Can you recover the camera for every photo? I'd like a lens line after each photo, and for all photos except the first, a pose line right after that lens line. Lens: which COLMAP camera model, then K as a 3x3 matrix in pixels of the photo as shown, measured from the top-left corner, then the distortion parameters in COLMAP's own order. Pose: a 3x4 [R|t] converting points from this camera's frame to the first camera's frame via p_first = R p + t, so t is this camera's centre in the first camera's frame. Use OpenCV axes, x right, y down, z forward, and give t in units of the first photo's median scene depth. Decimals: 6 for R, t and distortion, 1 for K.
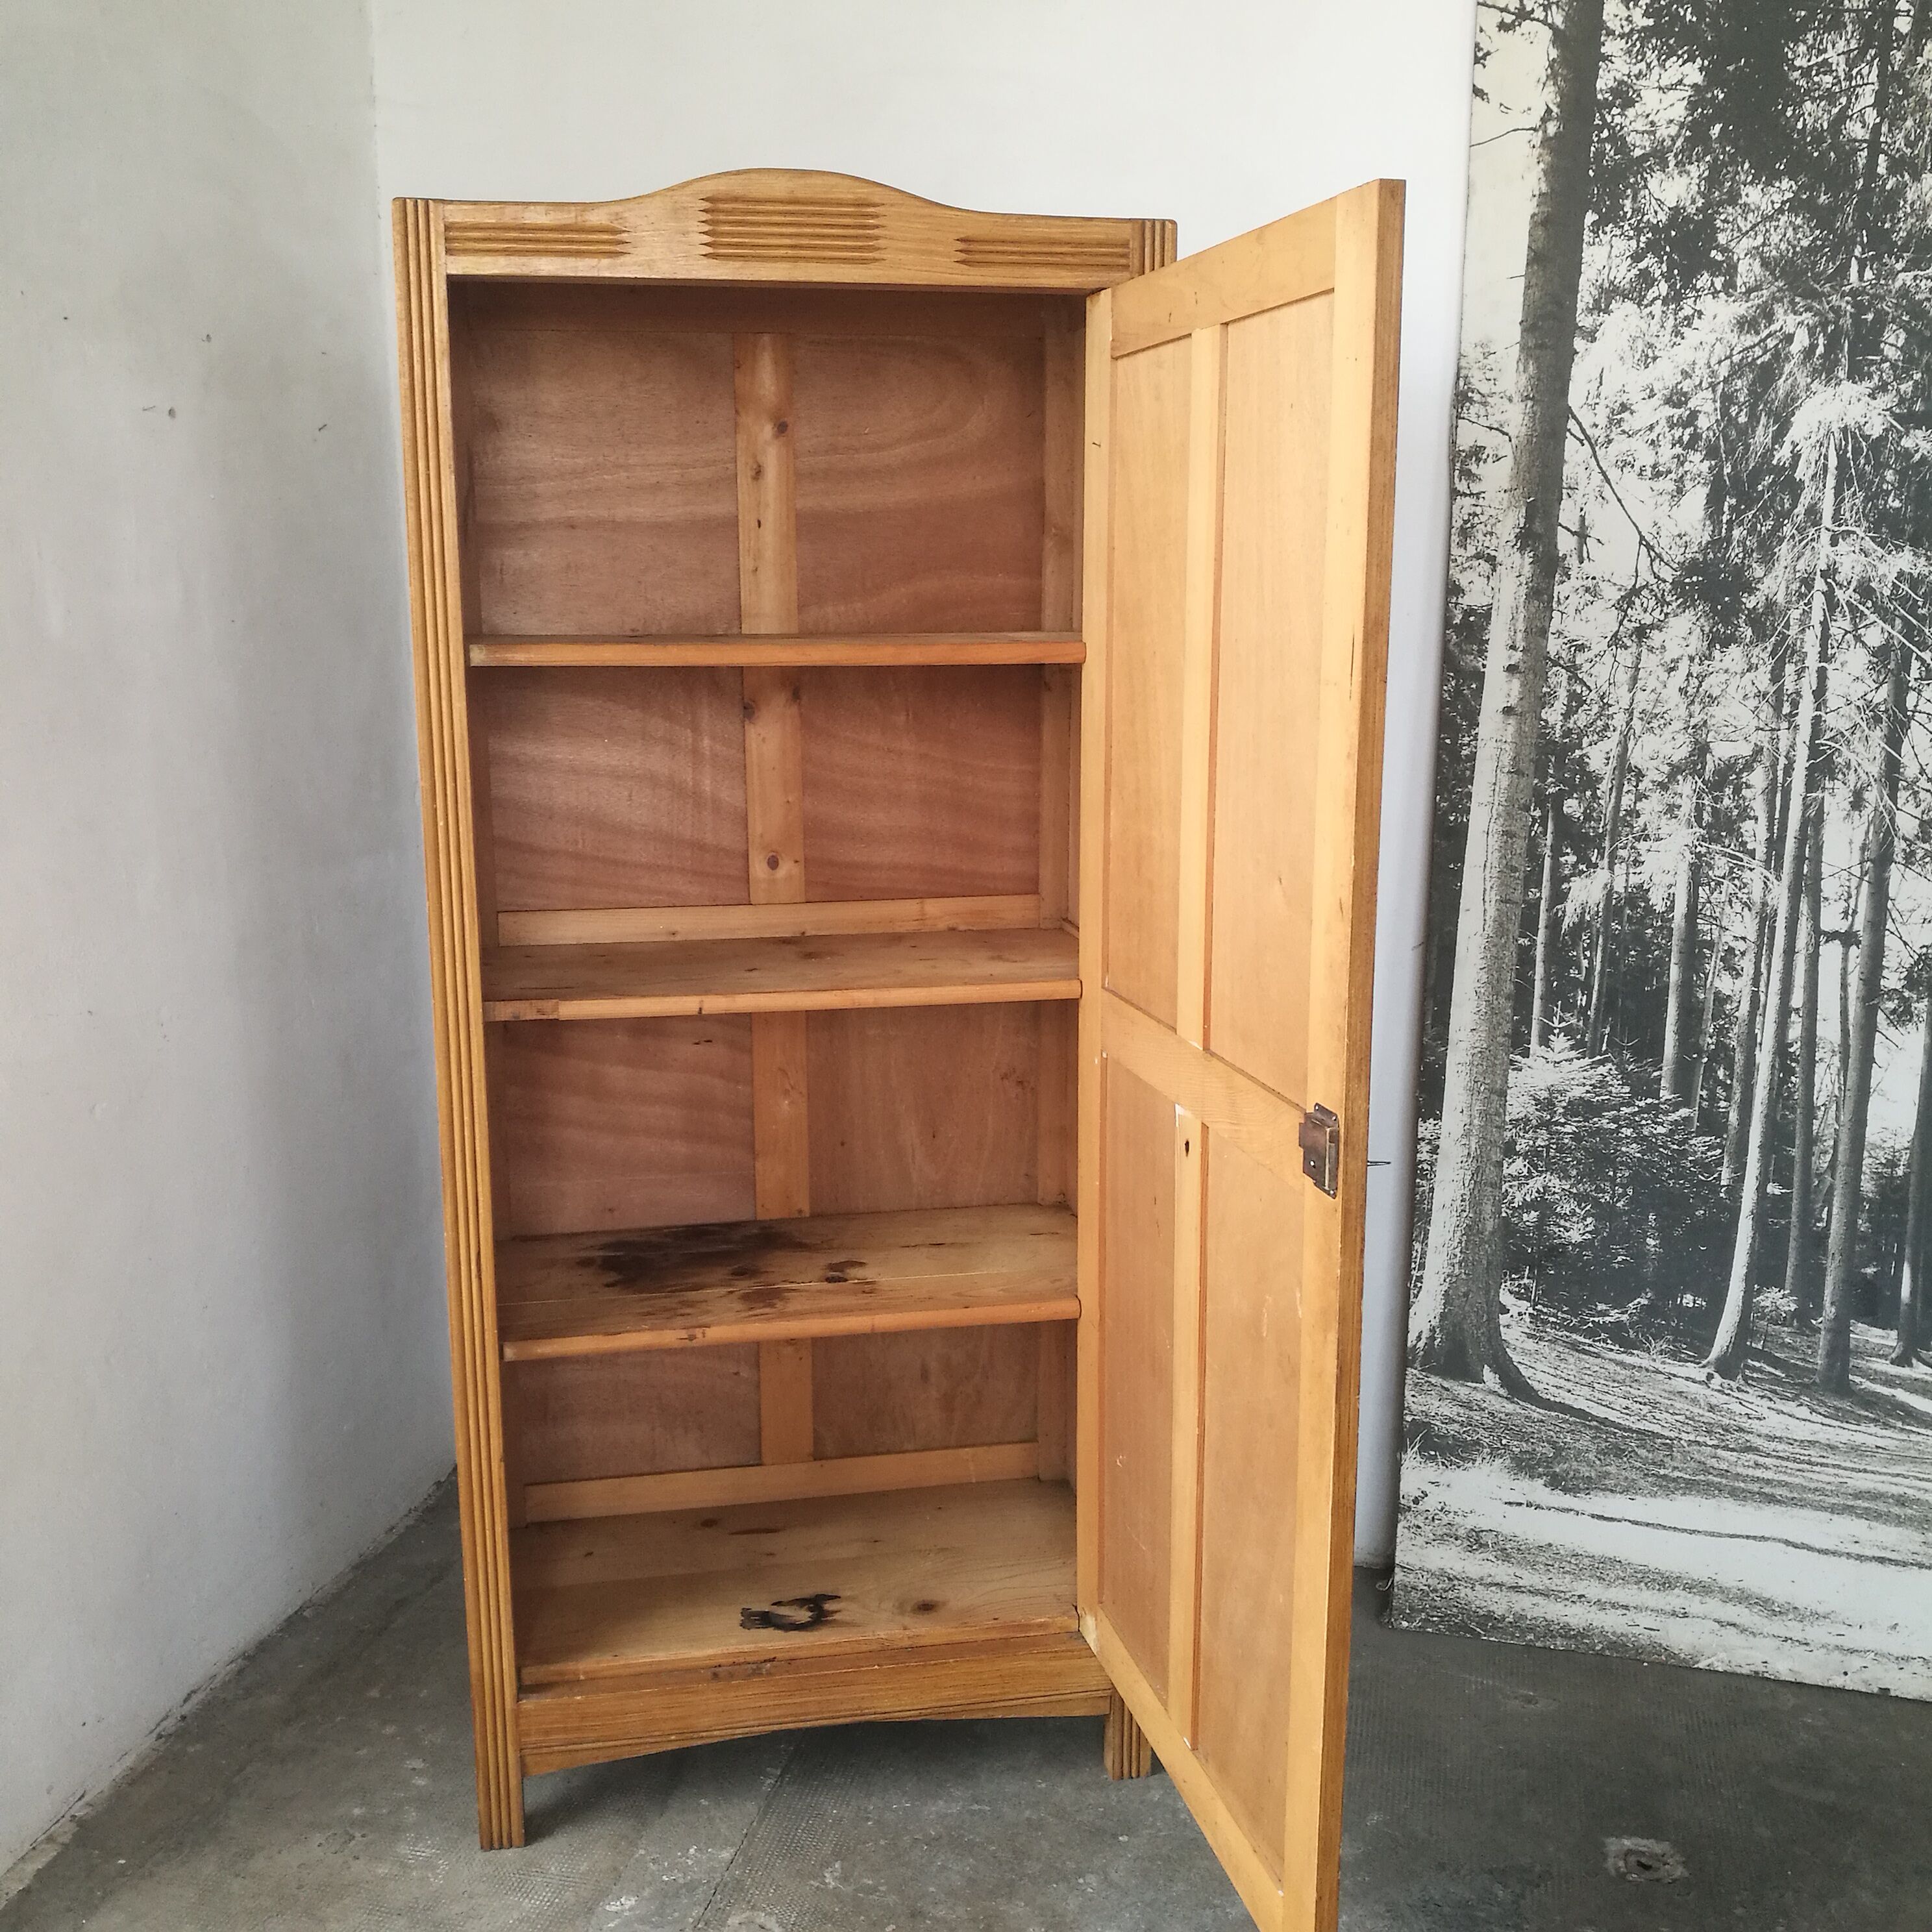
lens RADIAL K [[2010.5, 0, 967.7], [0, 2010.5, 959.3], [0, 0, 1]] dist [-0.009222, 0.000000]
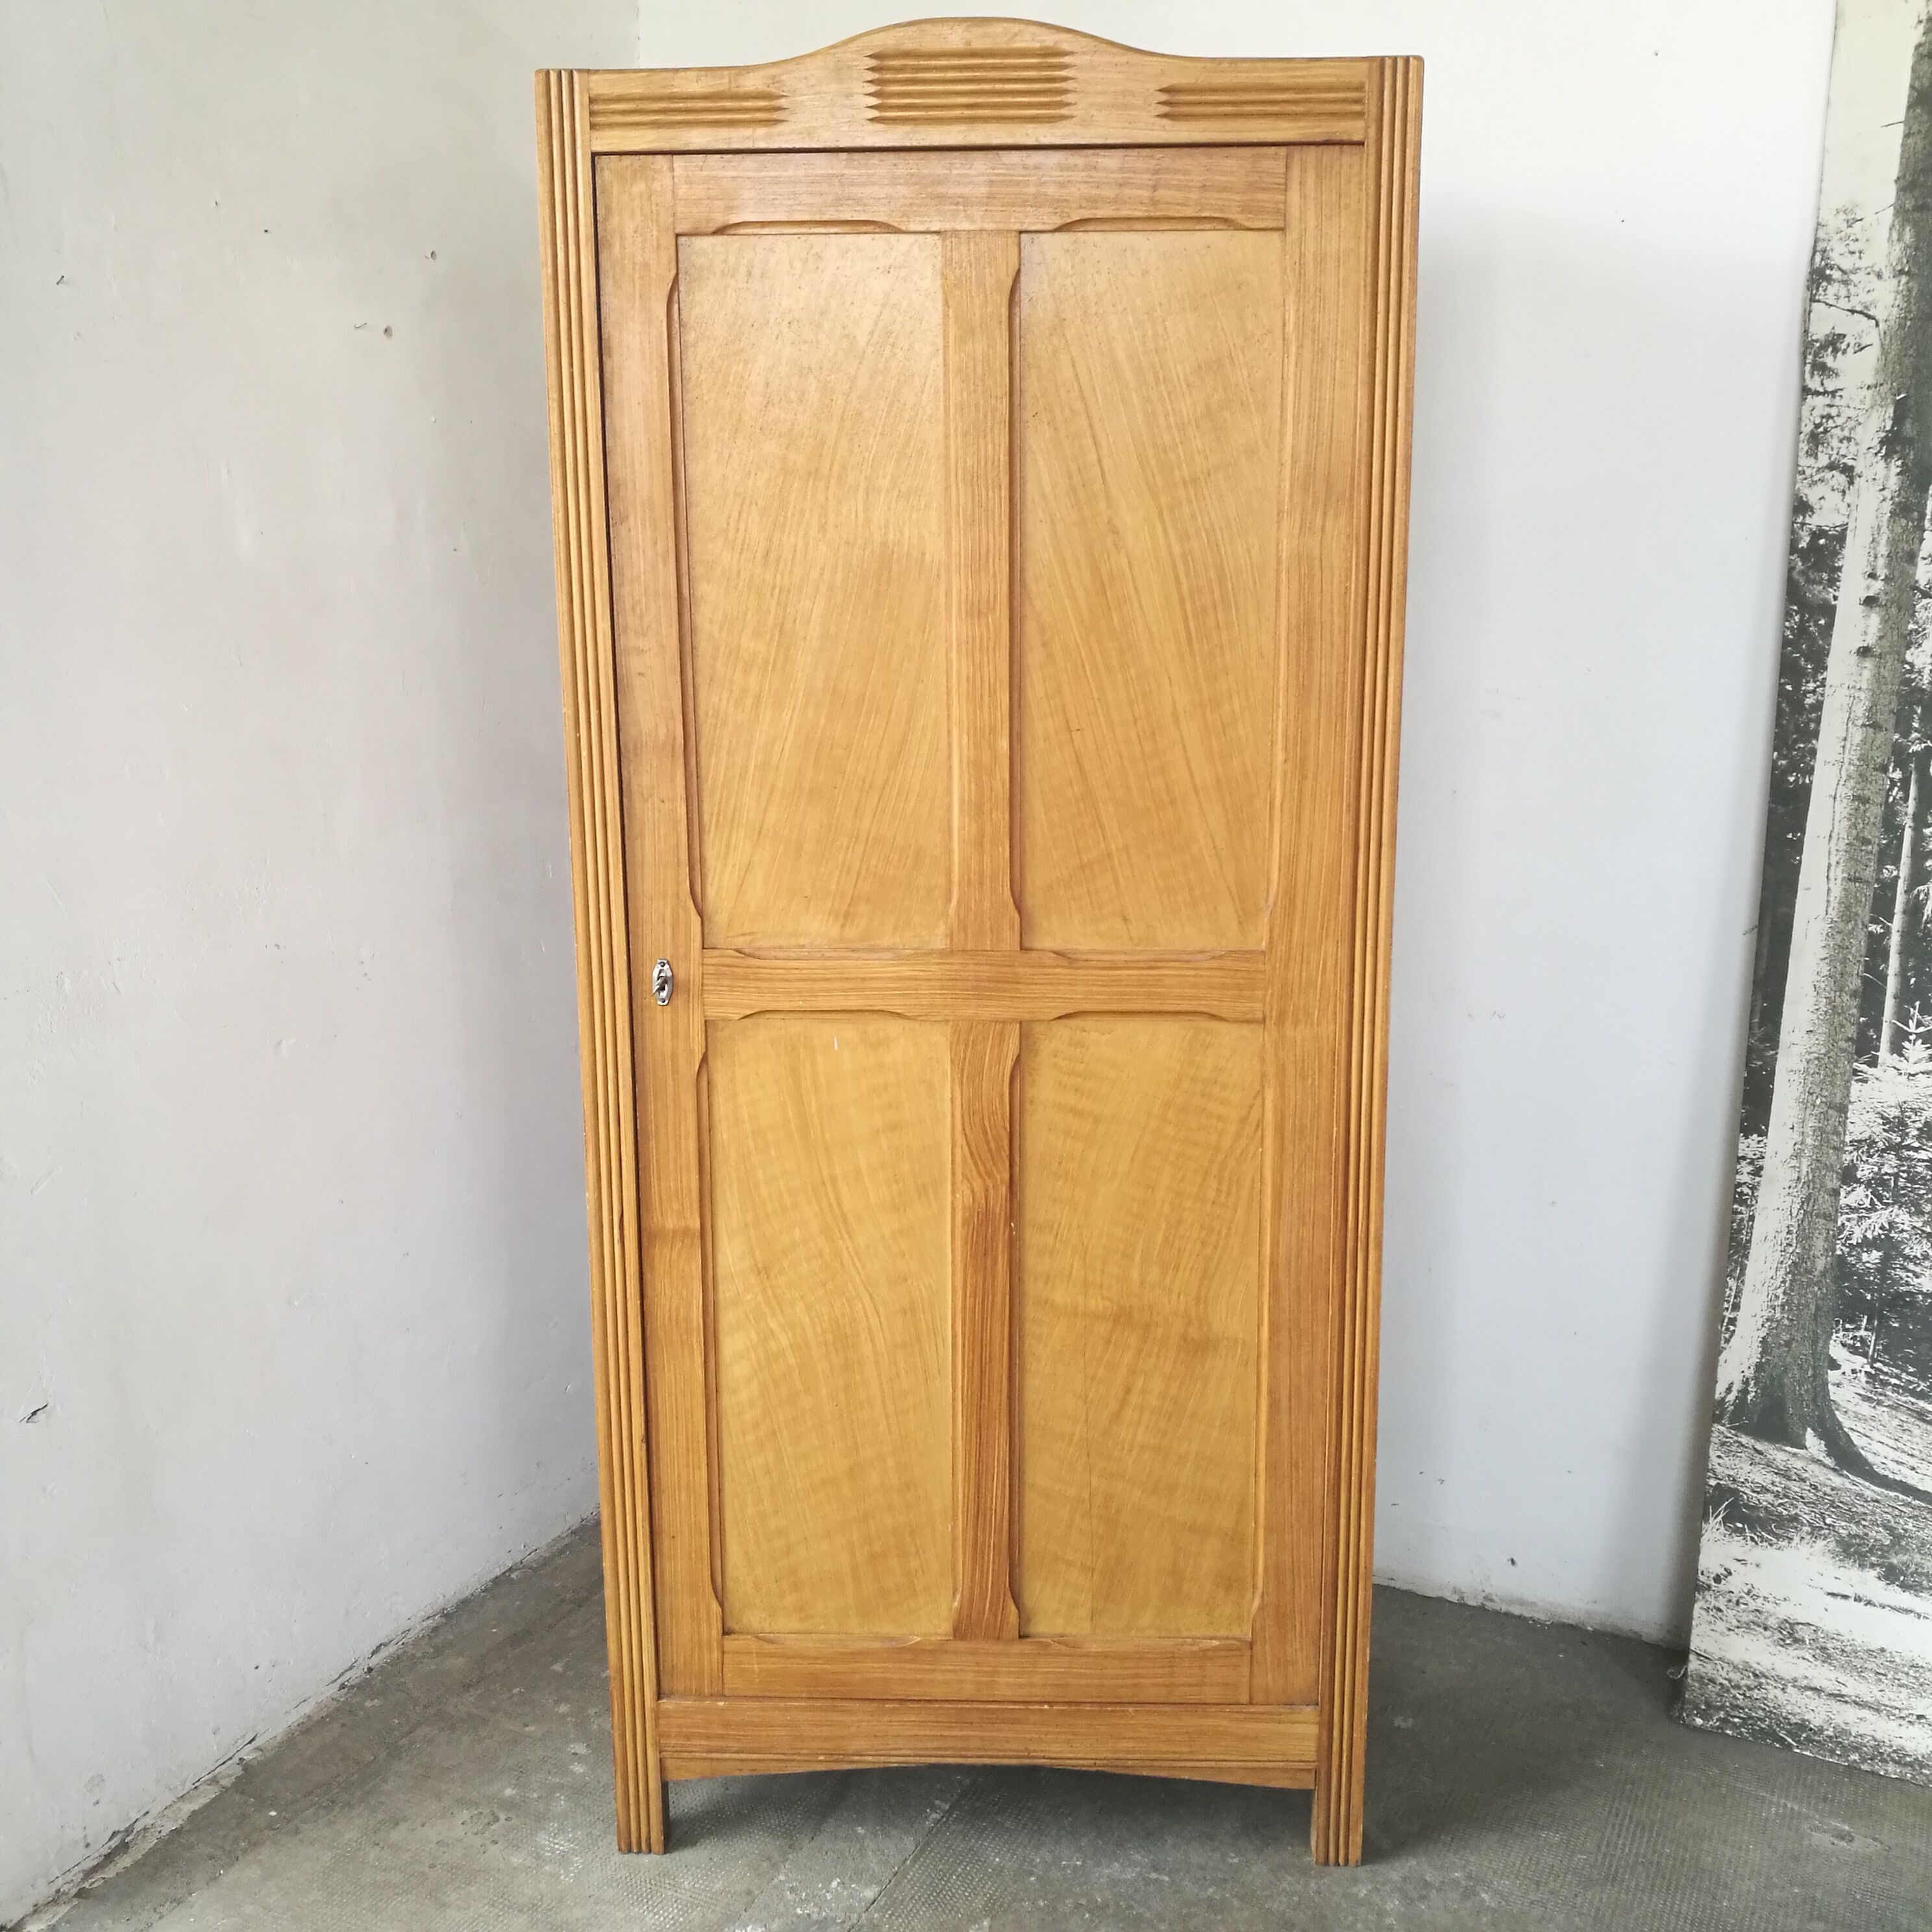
lens RADIAL K [[2010.5, 0, 973.8], [0, 2010.5, 956.5], [0, 0, 1]] dist [-0.009222, 0.000000]
pose [[0.975772, 0.038675, -0.215345, 0.095210], [-0.036963, 0.999245, 0.011975, 0.006984], [0.215646, -0.003725, 0.976465, 0.108060]]
